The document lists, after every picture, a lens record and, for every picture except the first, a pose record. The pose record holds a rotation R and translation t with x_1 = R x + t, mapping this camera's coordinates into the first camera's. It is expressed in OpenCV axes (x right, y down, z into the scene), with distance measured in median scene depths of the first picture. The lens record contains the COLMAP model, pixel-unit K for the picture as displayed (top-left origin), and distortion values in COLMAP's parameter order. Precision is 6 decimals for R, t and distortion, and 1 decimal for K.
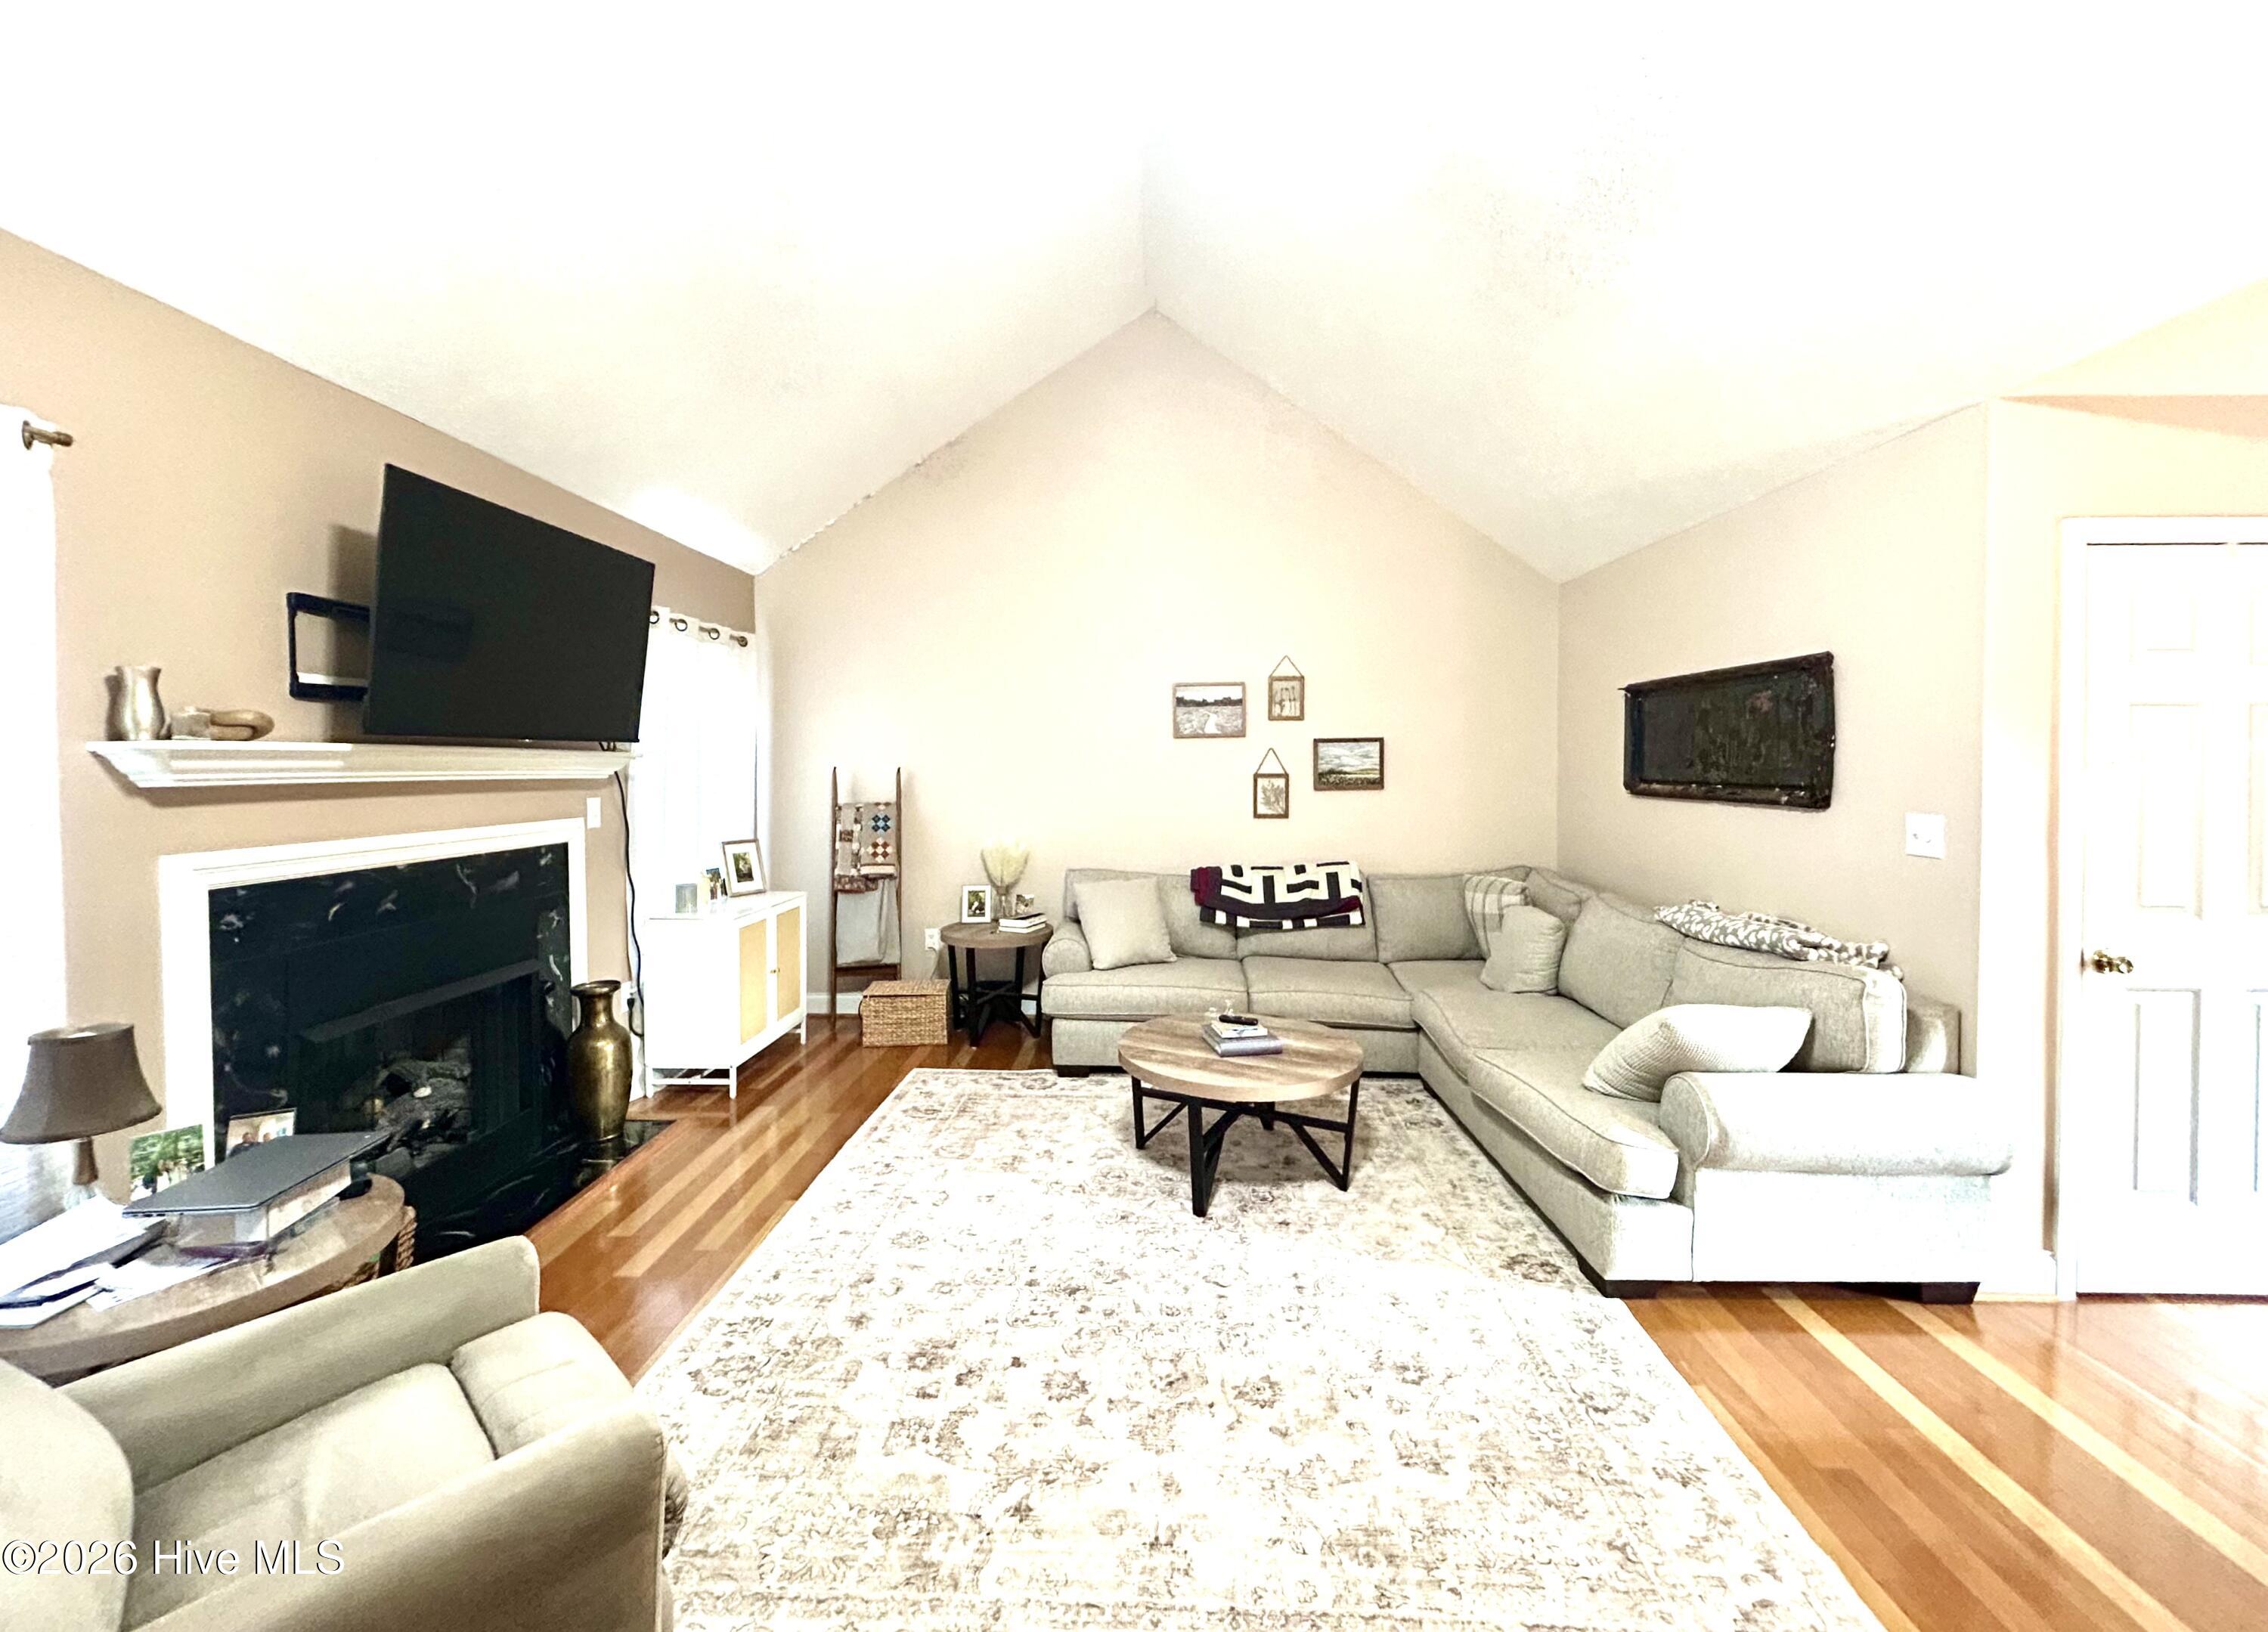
lens RADIAL K [[914.1, 0, 1129.1], [0, 914.1, 777.2], [0, 0, 1]] dist [0.001525, 0.000261]
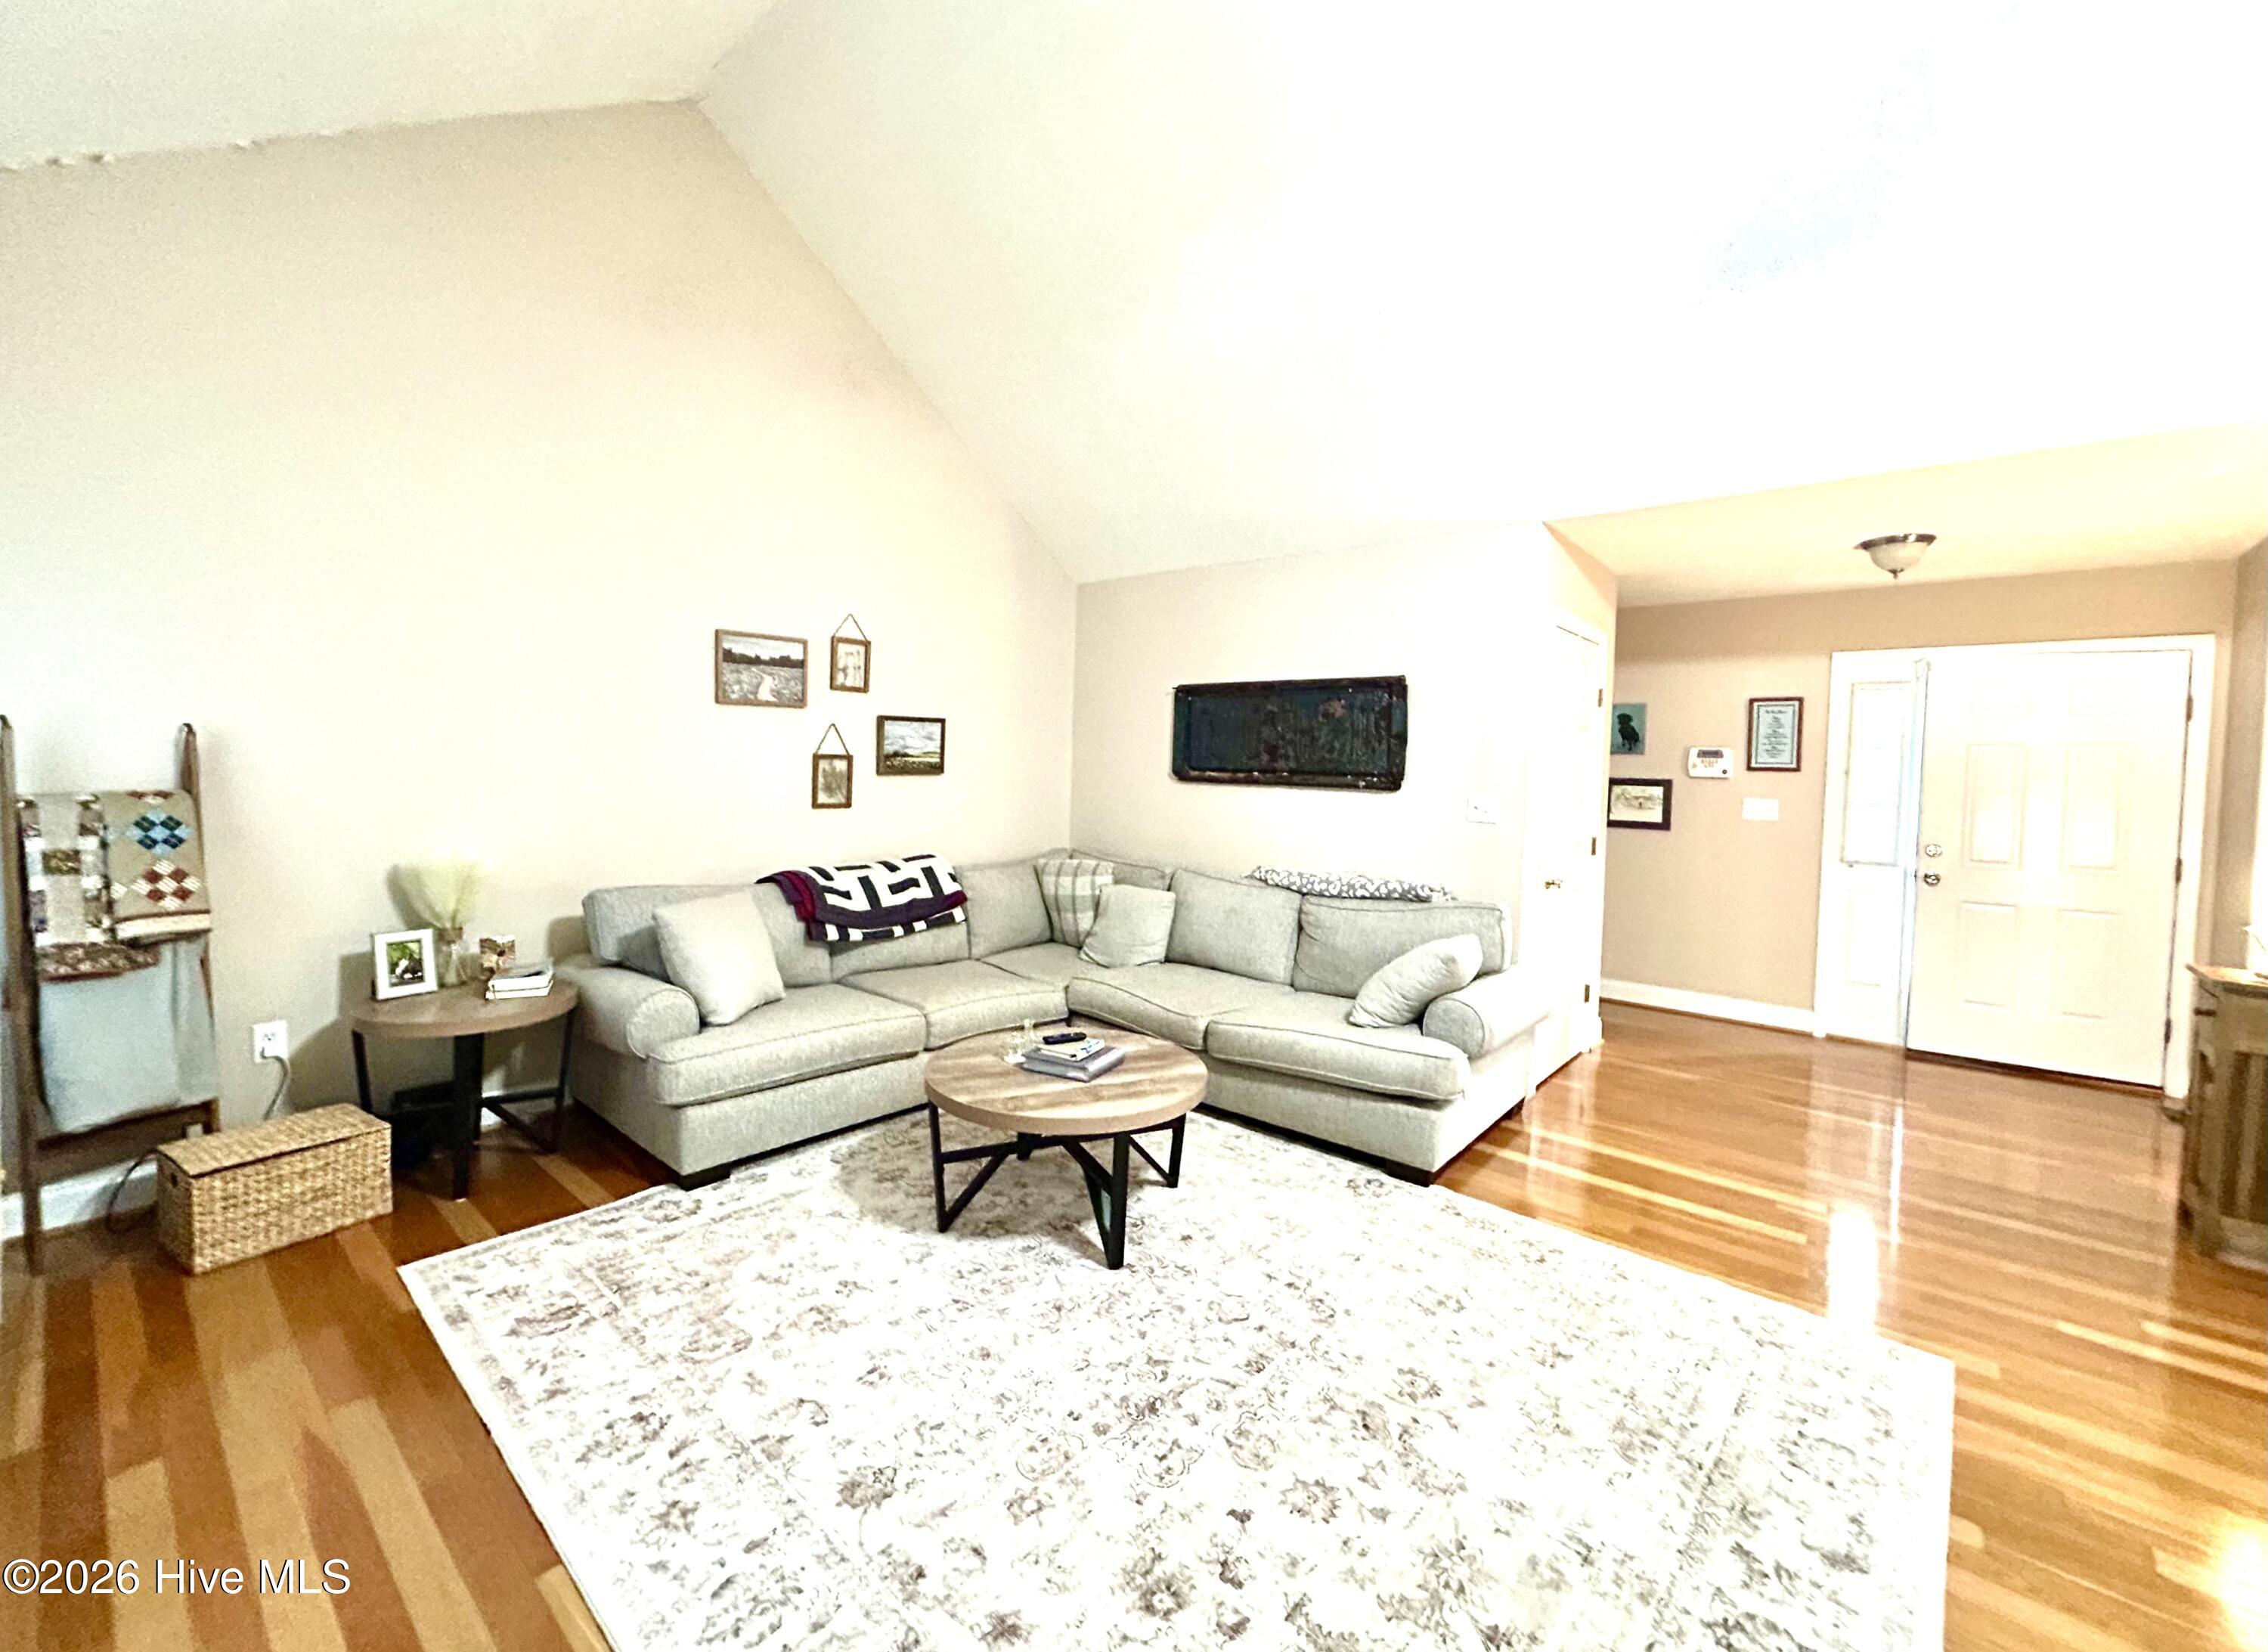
lens RADIAL K [[932.9, 0, 1133.0], [0, 932.9, 798.8], [0, 0, 1]] dist [0.001368, 0.000269]
pose [[0.624605, -0.011137, 0.780861, -0.428185], [-0.016115, 0.999502, 0.027146, 0.011548], [-0.780775, -0.029539, 0.624114, 0.329204]]
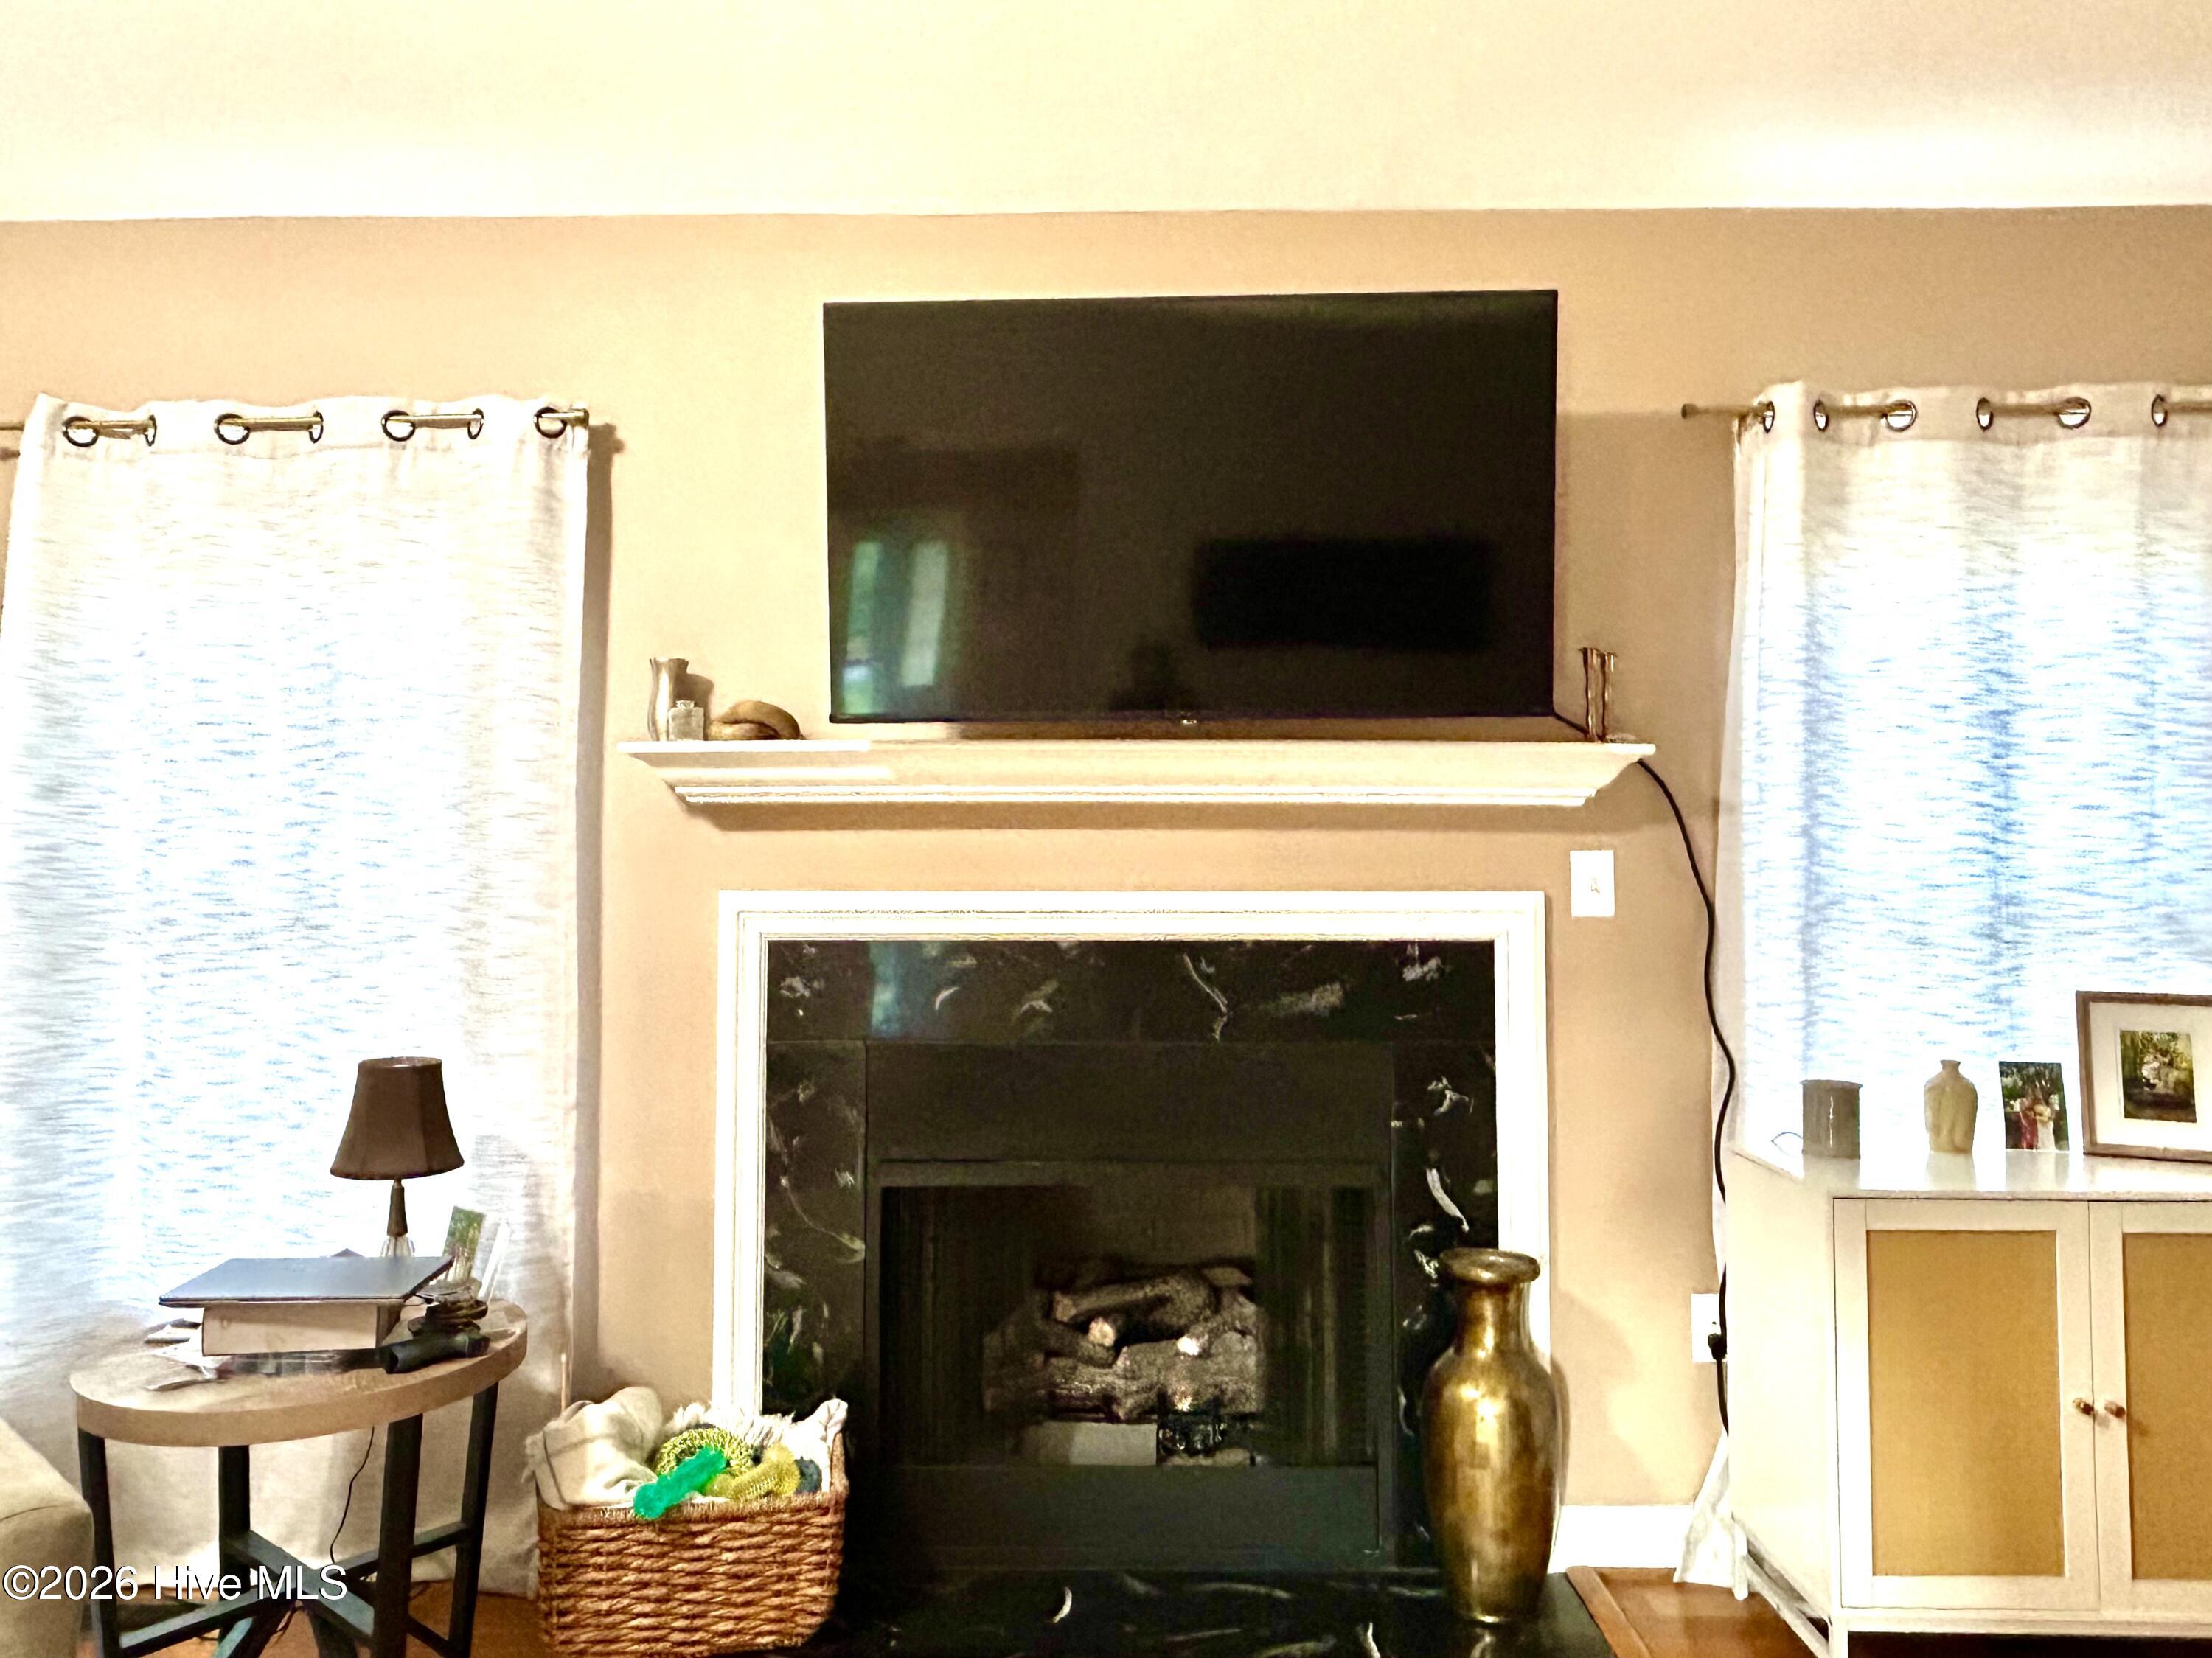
lens RADIAL K [[1447.8, 0, 1106.0], [0, 1447.8, 829.0], [0, 0, 1]] dist [-0.003622, -0.003441]
pose [[0.016467, -0.039631, -0.999079, 0.118738], [-0.015631, 0.999082, -0.039889, 0.041217], [0.999742, 0.016273, 0.015833, 0.701680]]
